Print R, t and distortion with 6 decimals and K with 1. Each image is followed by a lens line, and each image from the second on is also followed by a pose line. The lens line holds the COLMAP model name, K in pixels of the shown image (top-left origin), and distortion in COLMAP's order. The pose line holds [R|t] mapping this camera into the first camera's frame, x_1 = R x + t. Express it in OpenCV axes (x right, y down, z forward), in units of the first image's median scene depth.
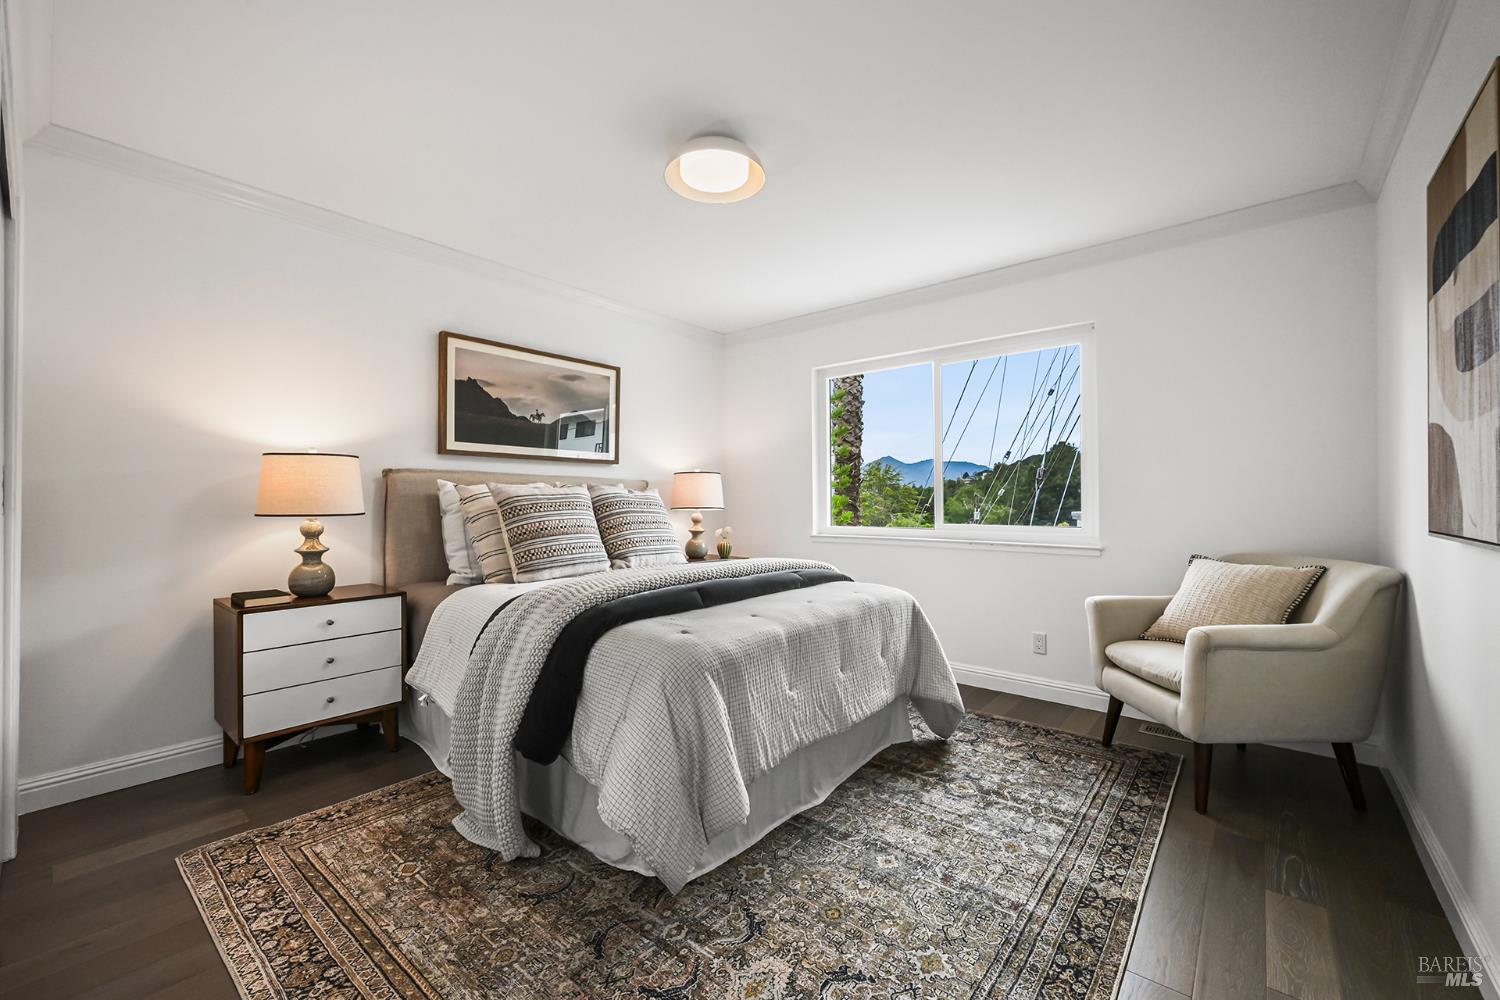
lens RADIAL K [[615.2, 0, 750.0], [0, 615.2, 500.0], [0, 0, 1]] dist [-0.001058, -0.000126]
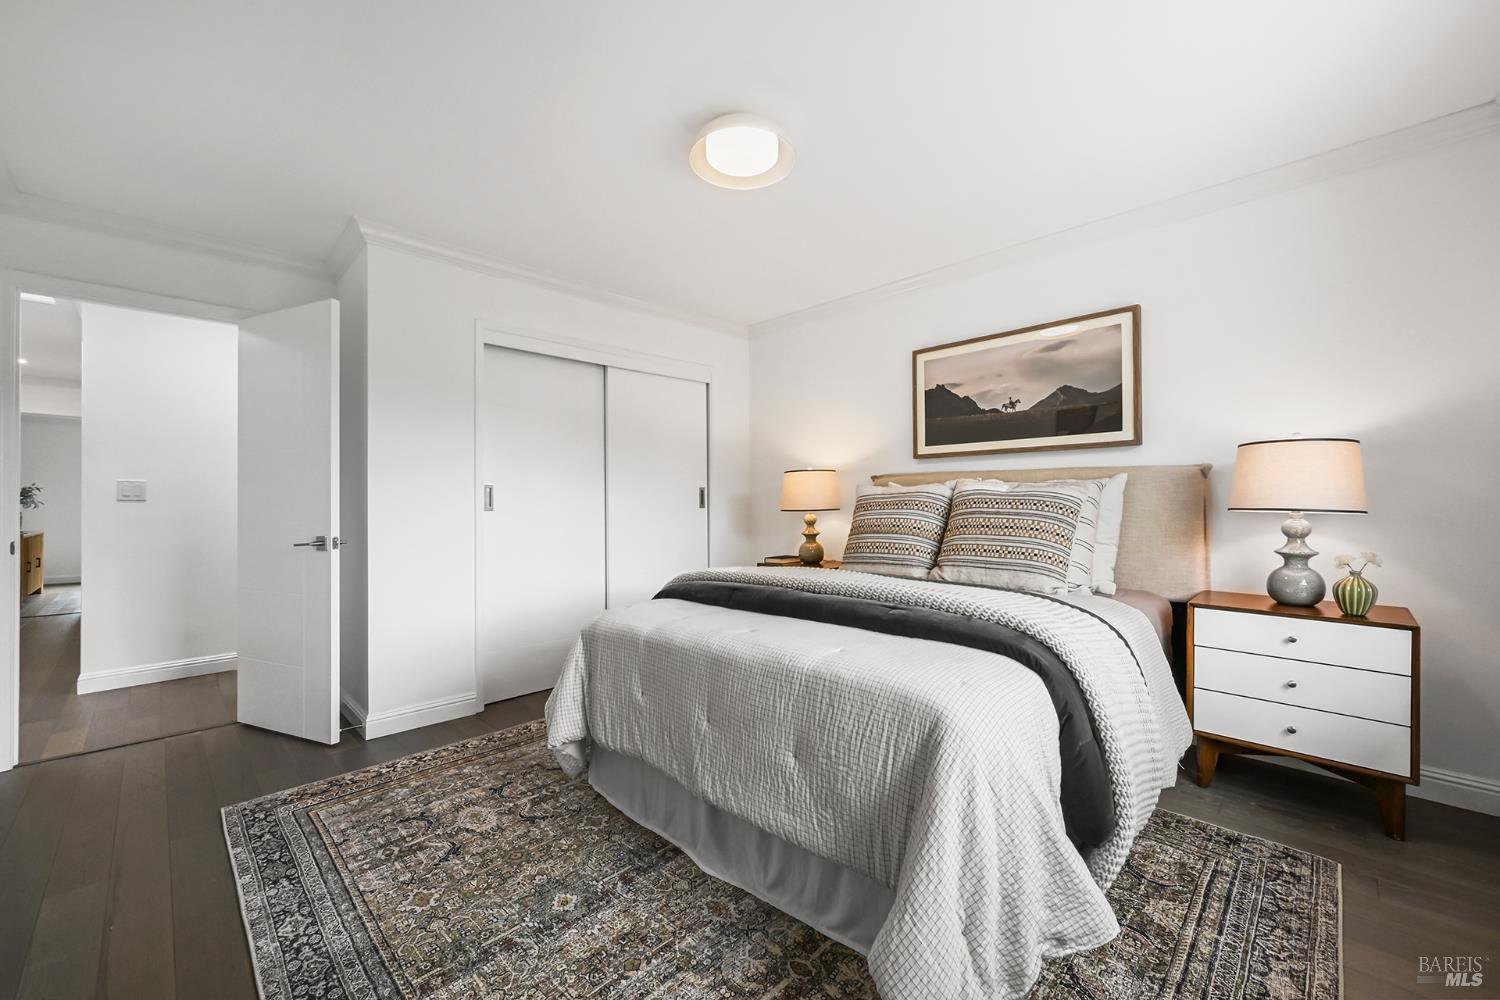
lens RADIAL K [[594.8, 0, 750.0], [0, 594.8, 500.0], [0, 0, 1]] dist [0.000061, -0.000092]
pose [[-0.090108, -0.003973, -0.995924, 0.769256], [0.009828, 0.999940, -0.004879, 0.004614], [0.995884, -0.010227, -0.090063, 0.975682]]
